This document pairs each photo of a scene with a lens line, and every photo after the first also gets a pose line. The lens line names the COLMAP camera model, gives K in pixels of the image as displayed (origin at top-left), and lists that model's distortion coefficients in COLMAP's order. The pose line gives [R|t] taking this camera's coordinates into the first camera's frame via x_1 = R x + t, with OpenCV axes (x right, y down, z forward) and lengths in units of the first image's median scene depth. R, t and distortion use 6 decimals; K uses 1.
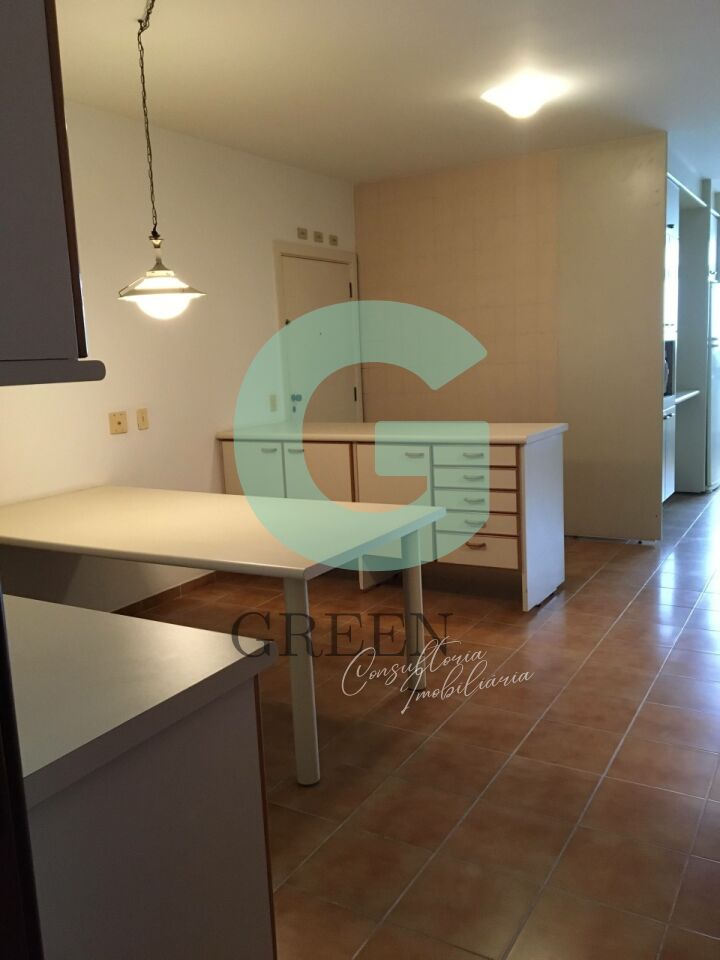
lens RADIAL K [[809.2, 0, 356.2], [0, 809.2, 480.6], [0, 0, 1]] dist [0.077316, -0.104210]
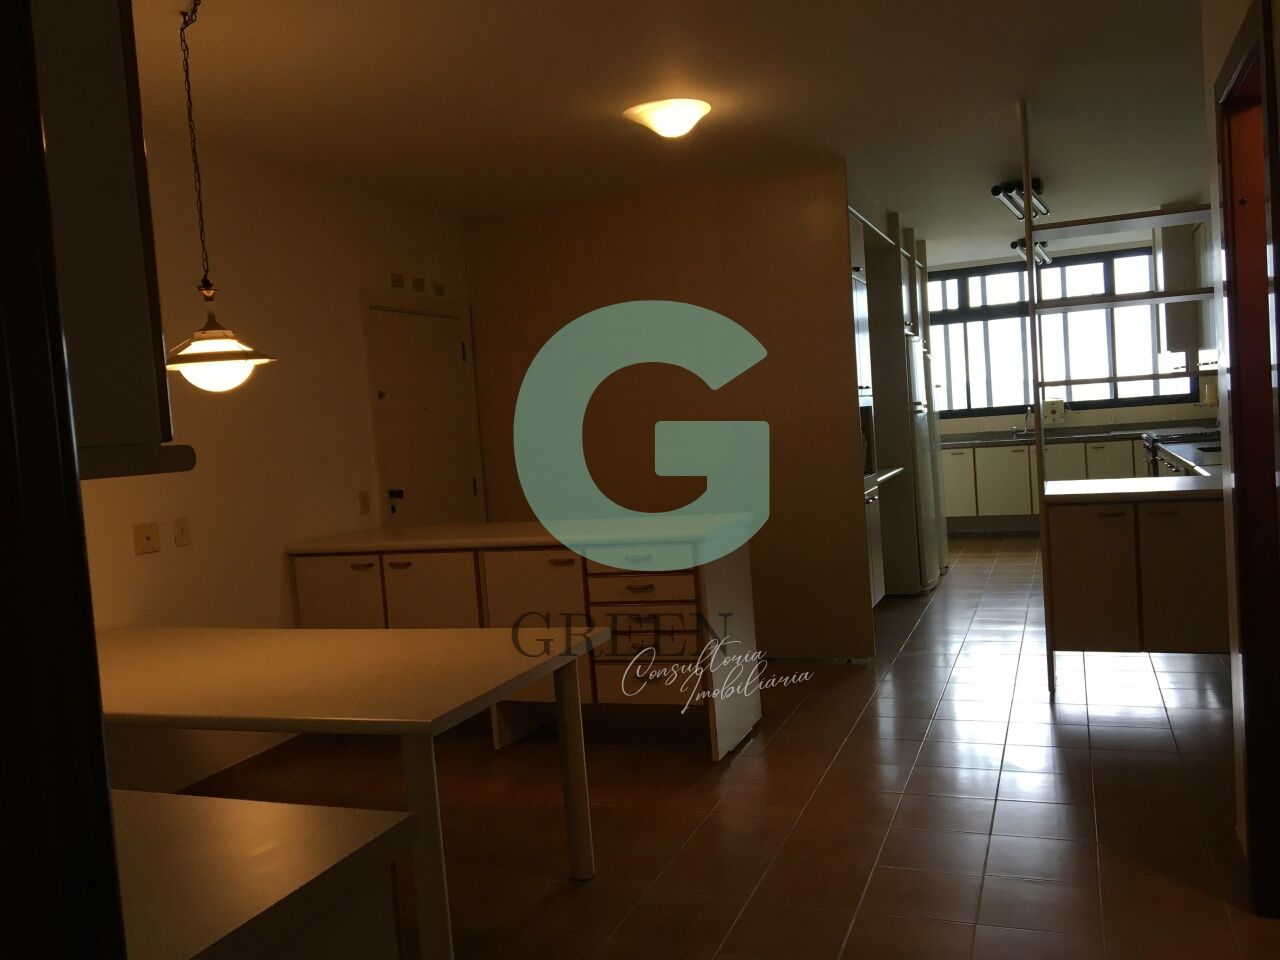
lens RADIAL K [[1078.9, 0, 634.5], [0, 1078.9, 485.7], [0, 0, 1]] dist [0.077316, -0.104210]
pose [[0.987389, -0.038285, 0.153611, -0.013073], [0.054298, 0.993358, -0.101443, 0.003750], [-0.148707, 0.108505, 0.982910, -0.013582]]
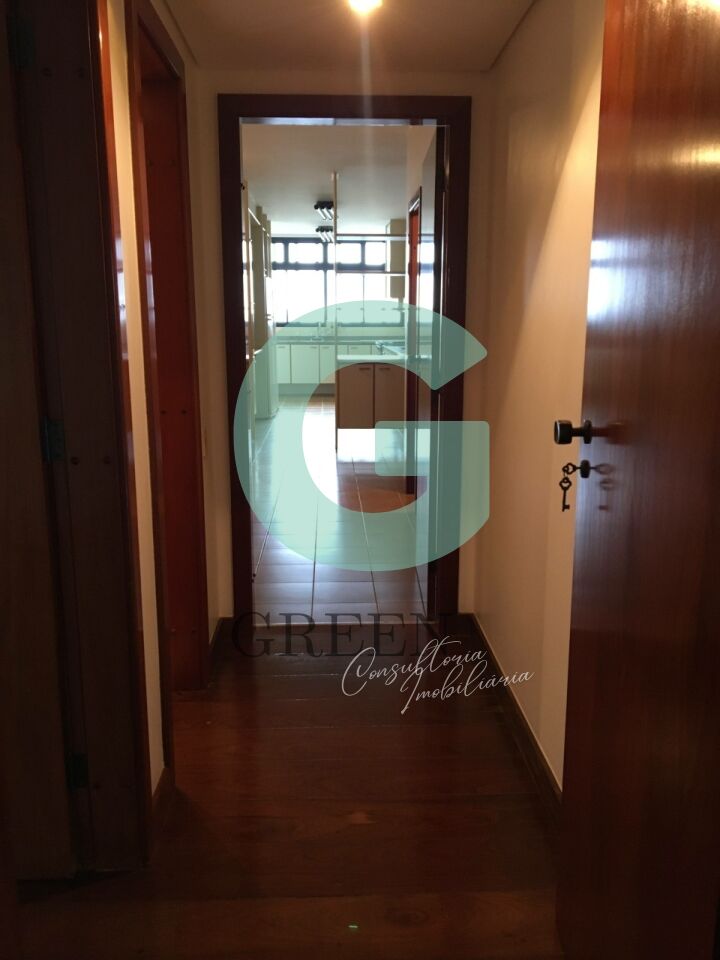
lens RADIAL K [[809.2, 0, 360.4], [0, 809.2, 483.2], [0, 0, 1]] dist [0.077316, -0.104210]
pose [[0.837812, -0.062849, 0.542329, -0.329685], [0.046372, 0.997954, 0.044014, 0.102924], [-0.543985, -0.011727, 0.839013, -0.456923]]
